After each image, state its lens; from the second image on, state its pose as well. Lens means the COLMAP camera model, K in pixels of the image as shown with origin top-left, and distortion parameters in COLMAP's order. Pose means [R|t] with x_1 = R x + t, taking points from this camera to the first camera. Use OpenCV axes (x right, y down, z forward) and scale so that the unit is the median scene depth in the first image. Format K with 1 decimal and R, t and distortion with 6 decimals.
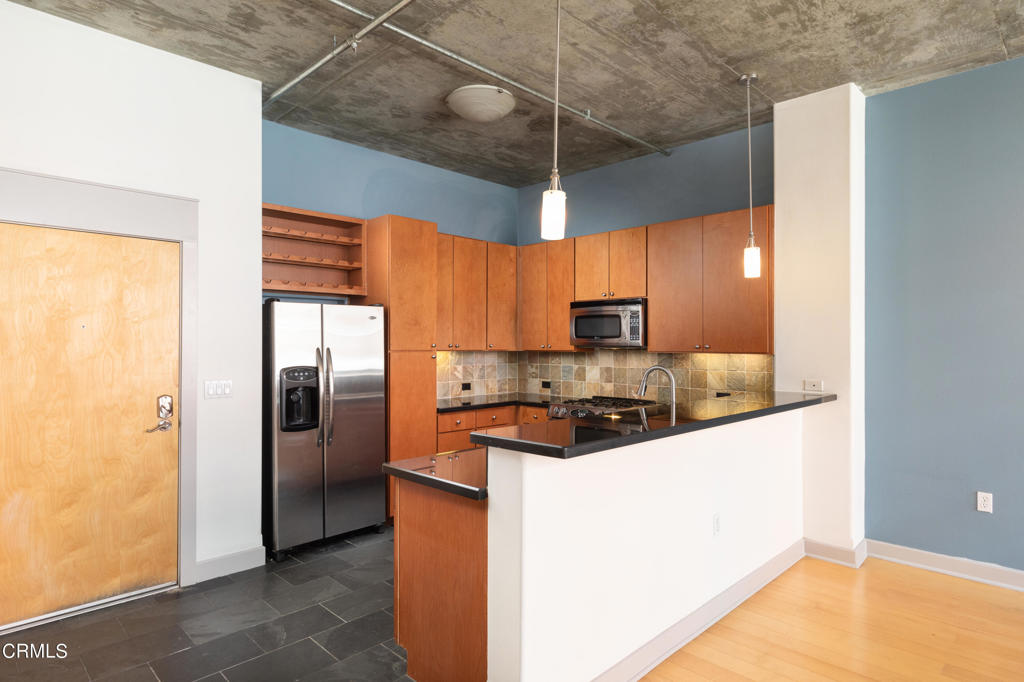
lens RADIAL K [[579.6, 0, 517.8], [0, 579.6, 341.9], [0, 0, 1]] dist [0.003022, -0.000031]
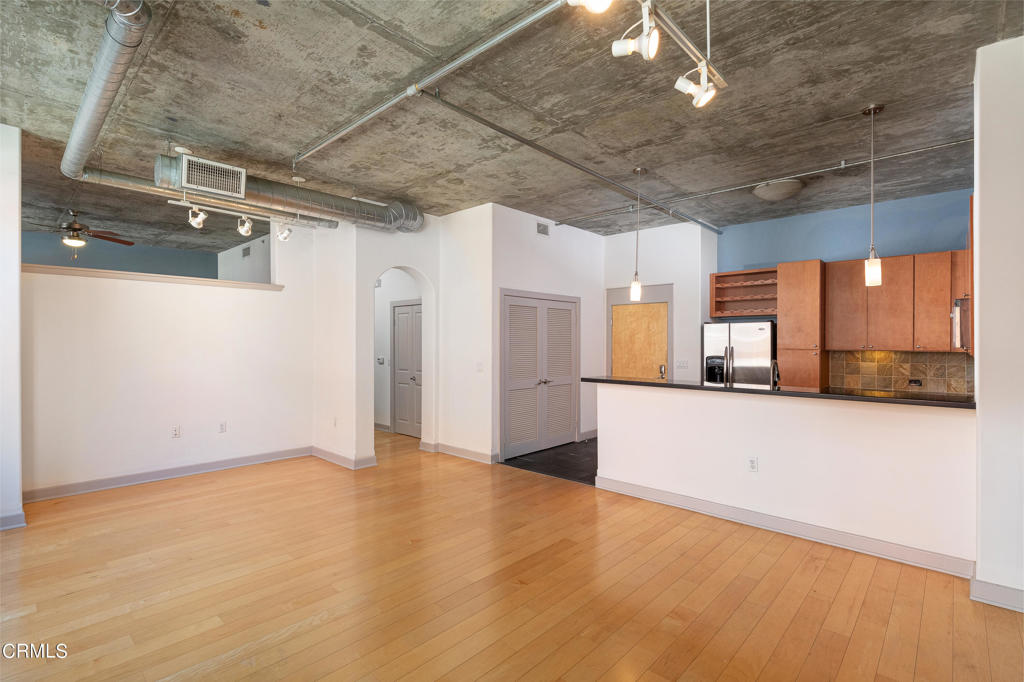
lens RADIAL K [[495.5, 0, 518.1], [0, 495.5, 342.3], [0, 0, 1]] dist [-0.005203, -0.002339]
pose [[0.036566, -0.001357, -0.999330, 1.111711], [0.001119, 0.999999, -0.001317, -0.001919], [0.999331, -0.001071, 0.036568, 0.235089]]
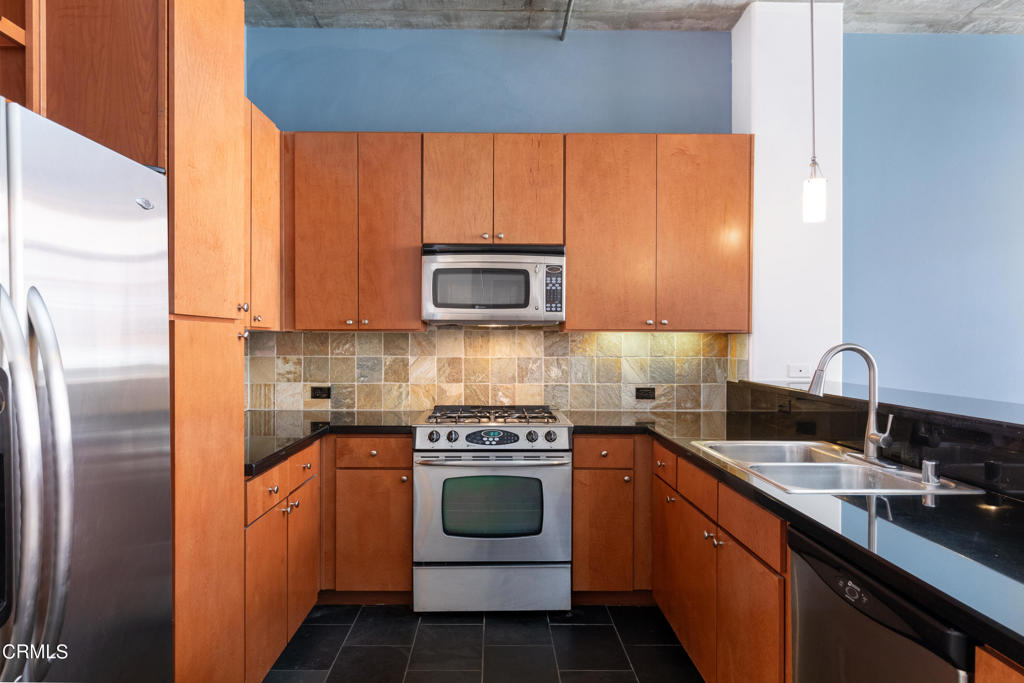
lens RADIAL K [[625.1, 0, 514.7], [0, 625.1, 340.8], [0, 0, 1]] dist [0.001417, -0.001818]
pose [[0.707832, -0.001920, 0.706378, -0.334594], [-0.002828, 0.999981, 0.005552, 0.027525], [-0.706375, -0.005927, 0.707813, 0.600339]]
